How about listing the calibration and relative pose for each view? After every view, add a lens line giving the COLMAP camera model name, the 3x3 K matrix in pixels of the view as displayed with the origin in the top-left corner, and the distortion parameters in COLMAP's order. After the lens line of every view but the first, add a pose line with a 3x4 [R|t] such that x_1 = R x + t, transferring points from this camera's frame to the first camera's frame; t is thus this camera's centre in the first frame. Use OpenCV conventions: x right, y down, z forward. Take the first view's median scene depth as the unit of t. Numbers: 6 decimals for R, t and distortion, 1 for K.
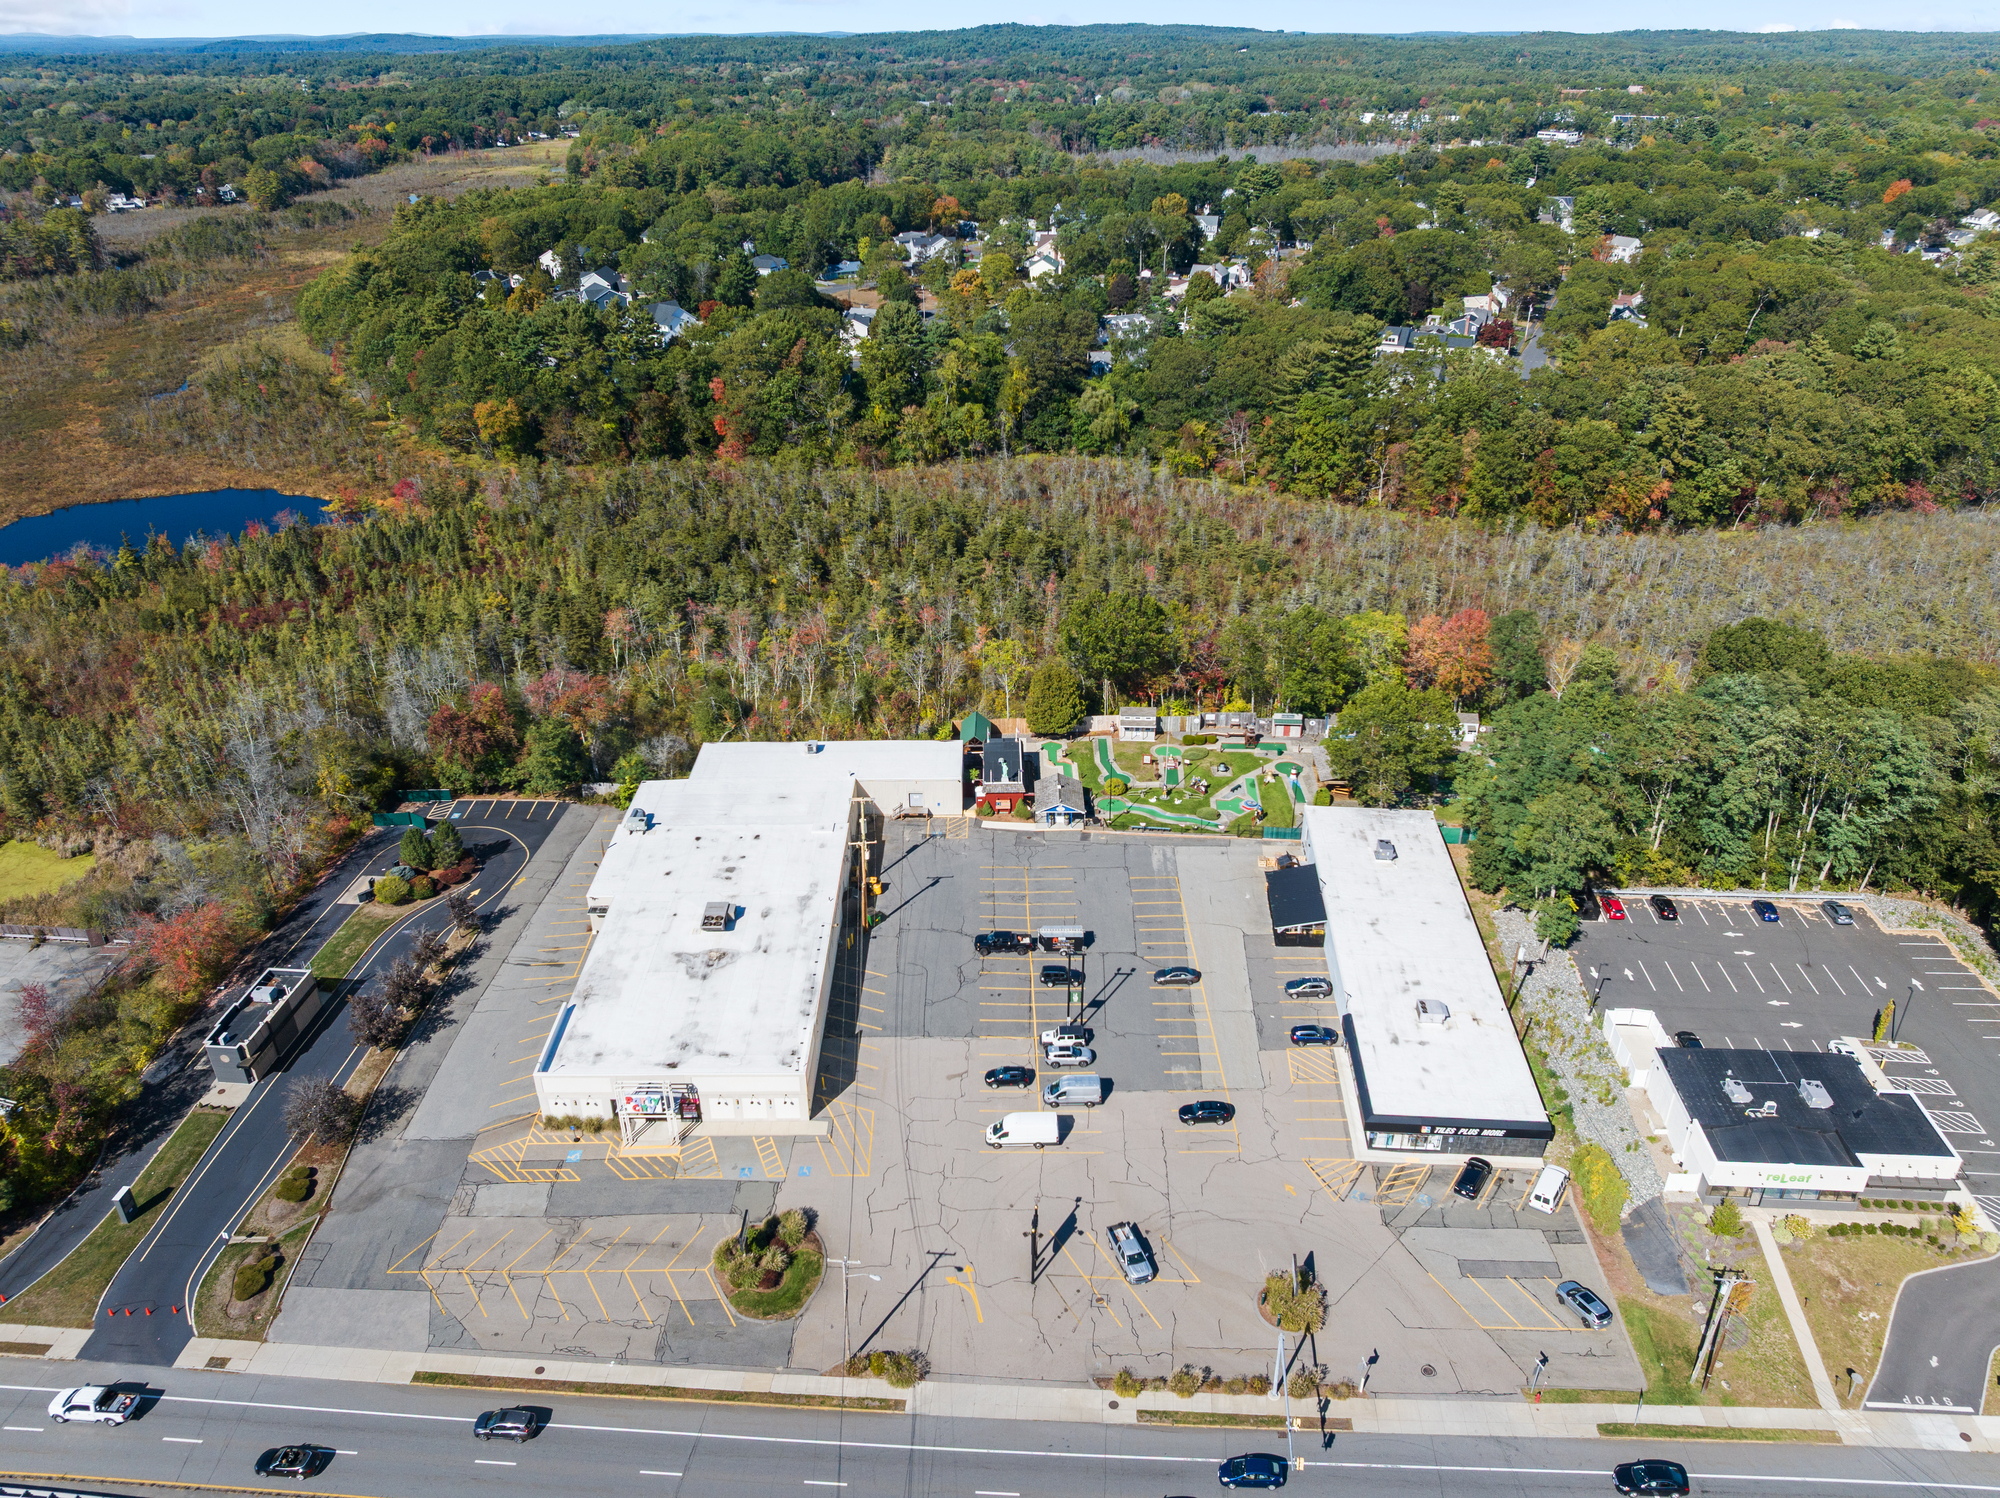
lens RADIAL K [[1404.5, 0, 1003.3], [0, 1404.5, 739.7], [0, 0, 1]] dist [-0.036960, 0.000565]
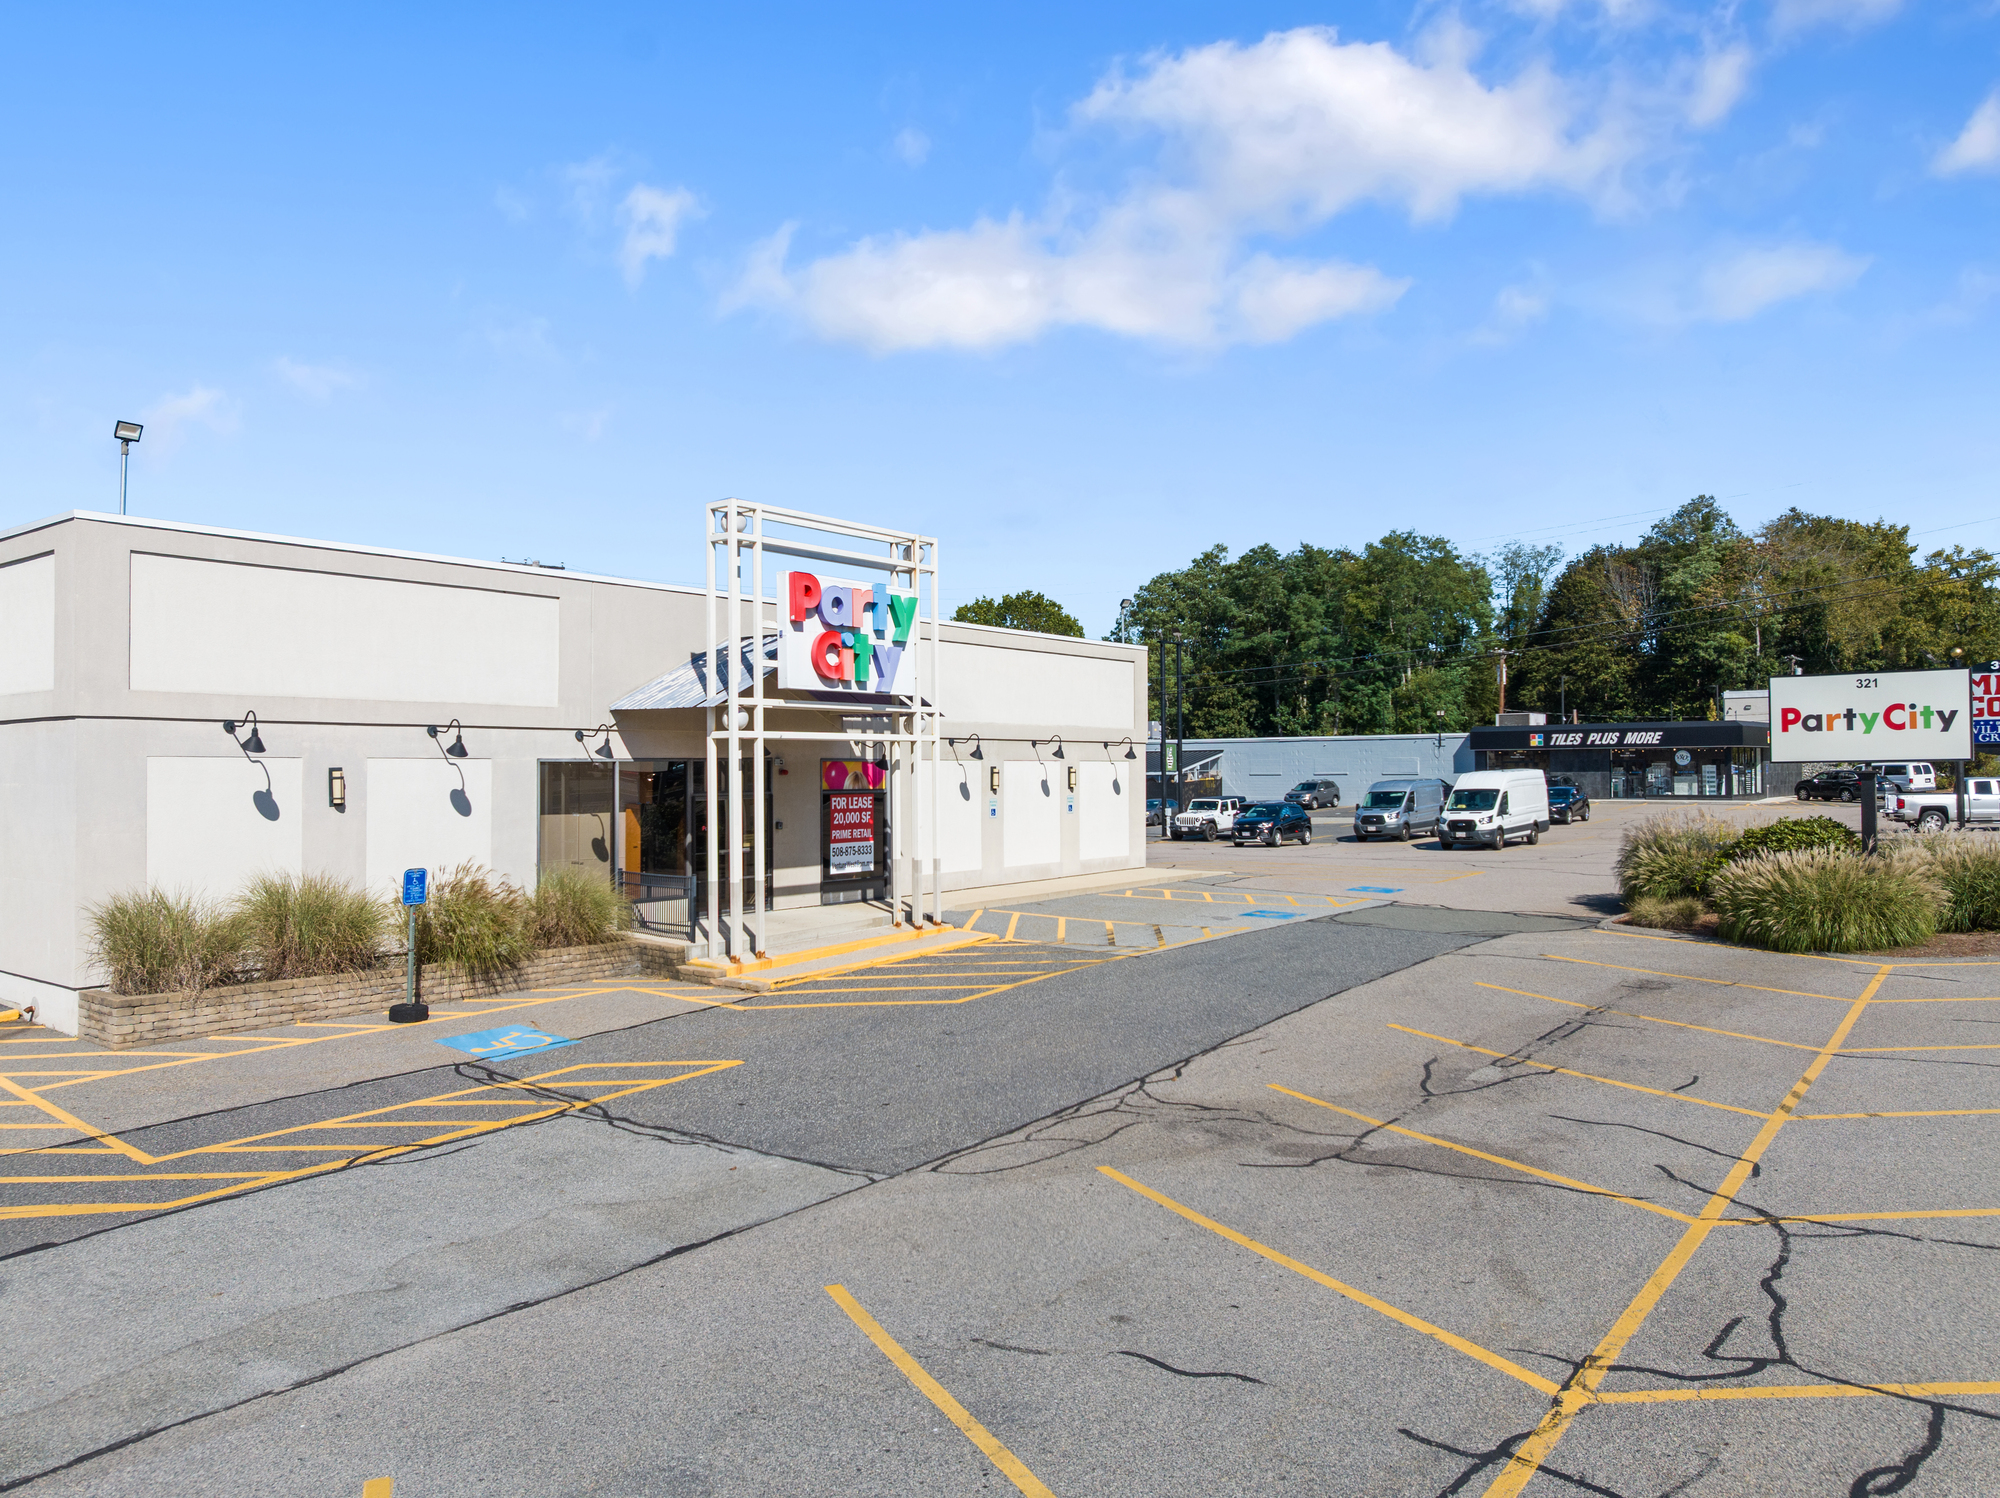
lens RADIAL K [[1400.7, 0, 999.0], [0, 1400.7, 743.9], [0, 0, 1]] dist [-0.007673, -0.057646]
pose [[0.613182, 0.016528, 0.789769, -0.371650], [0.361433, 0.883123, -0.299100, 0.318088], [-0.702406, 0.468851, 0.535541, 0.844302]]
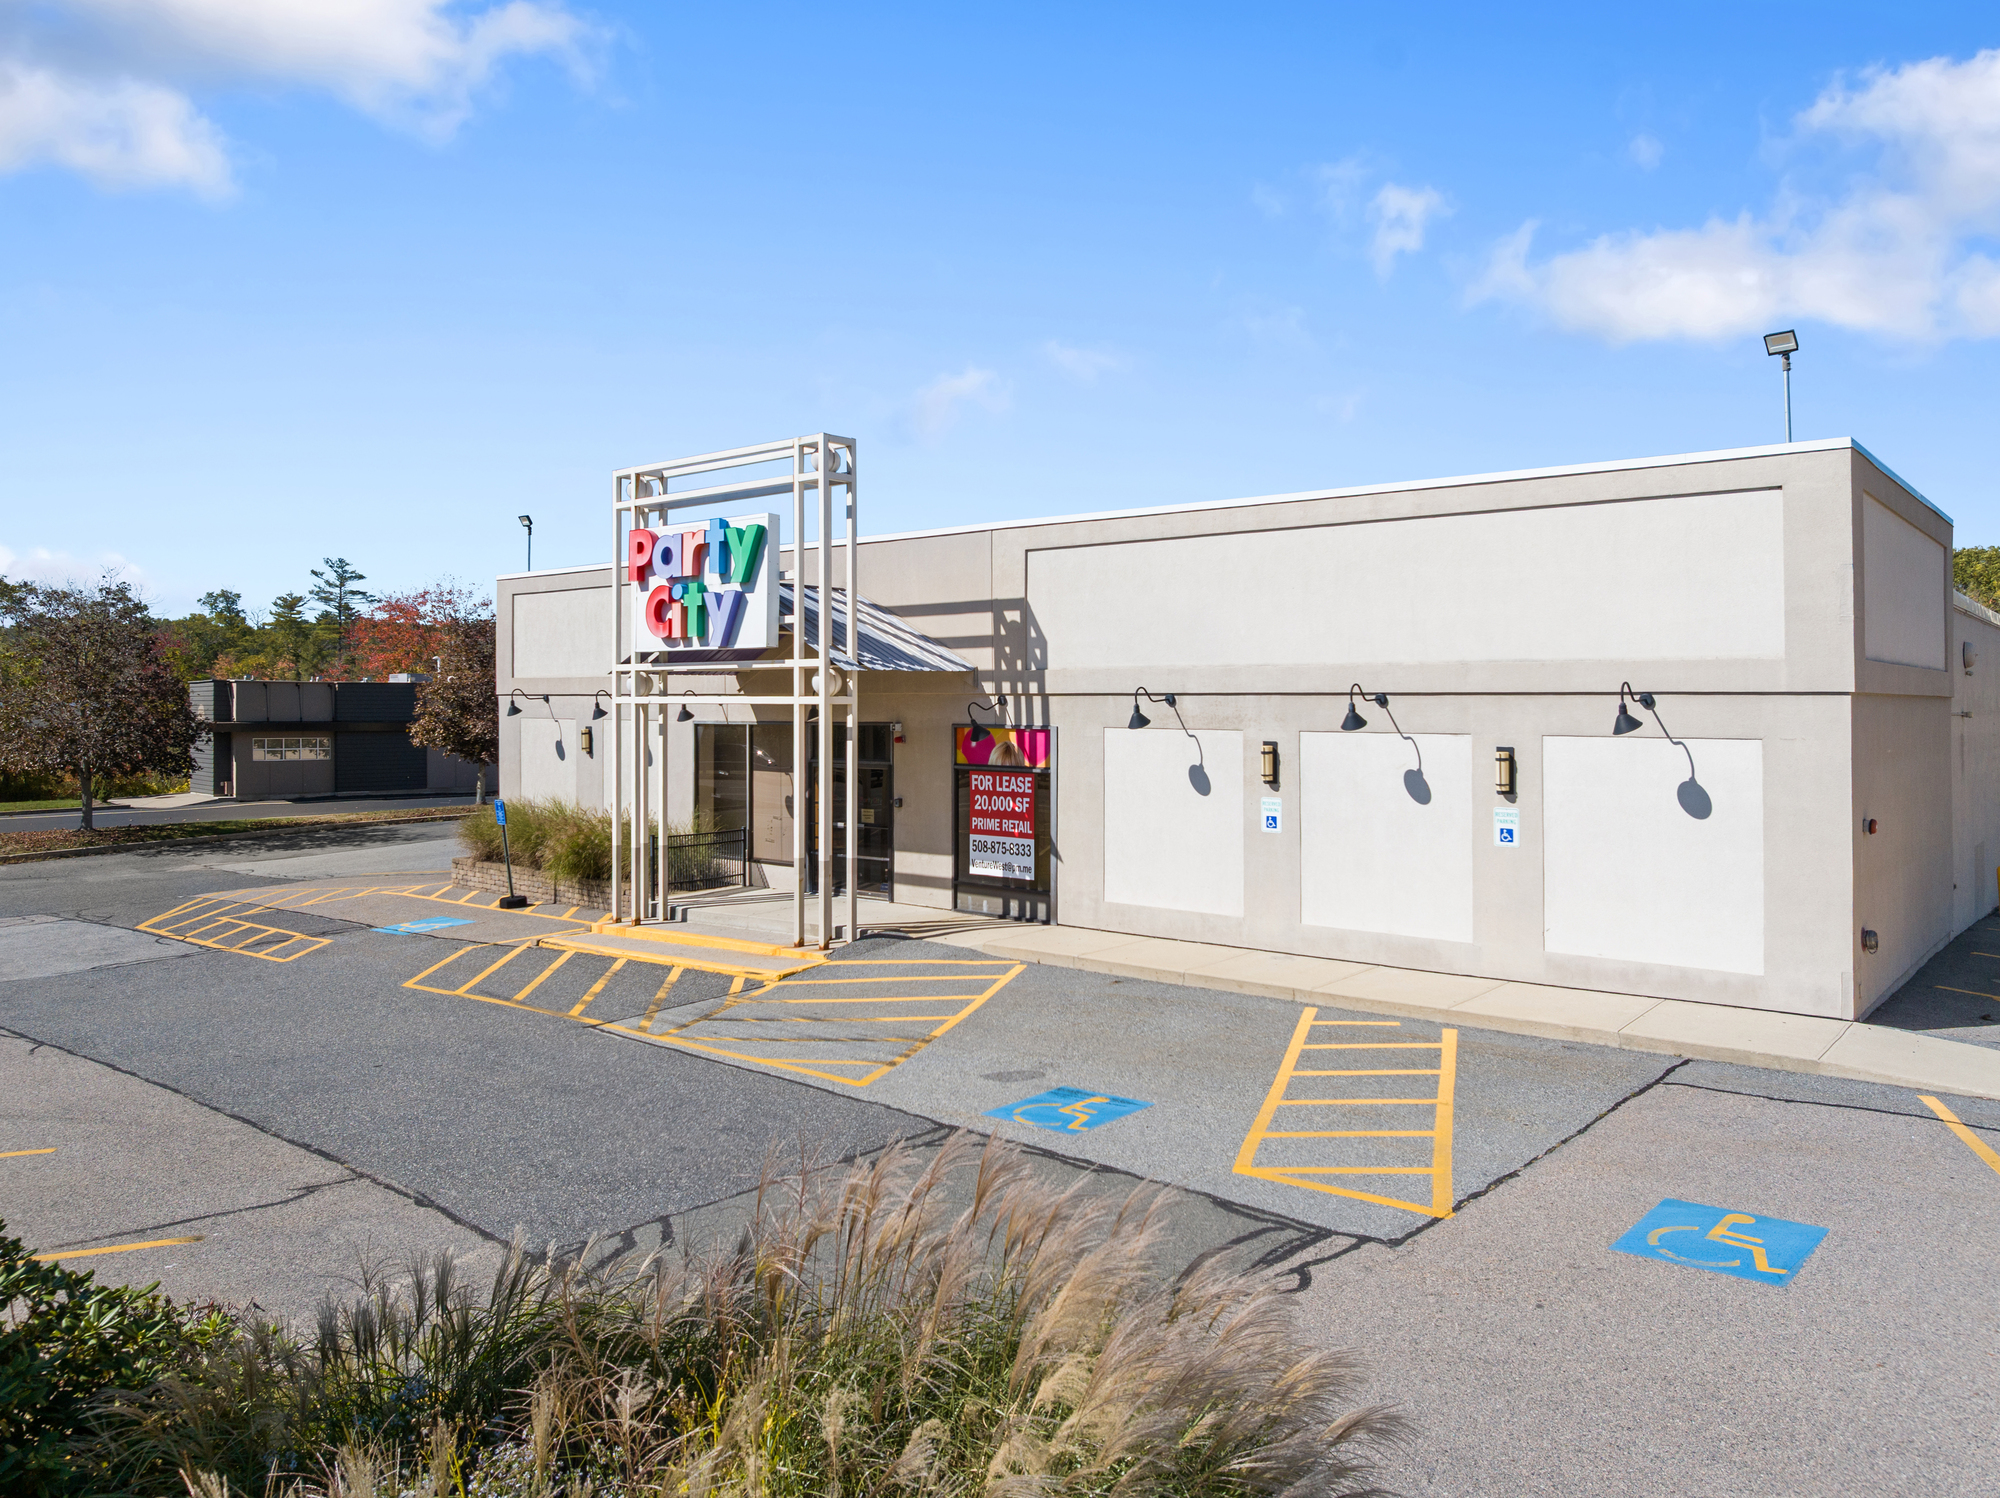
lens RADIAL K [[1423.6, 0, 995.8], [0, 1423.6, 703.6], [0, 0, 1]] dist [-0.024887, -0.003710]
pose [[0.754684, 0.005928, -0.656062, -0.115902], [-0.304646, 0.888789, -0.342411, 0.301705], [0.581071, 0.458279, 0.672560, 0.865274]]
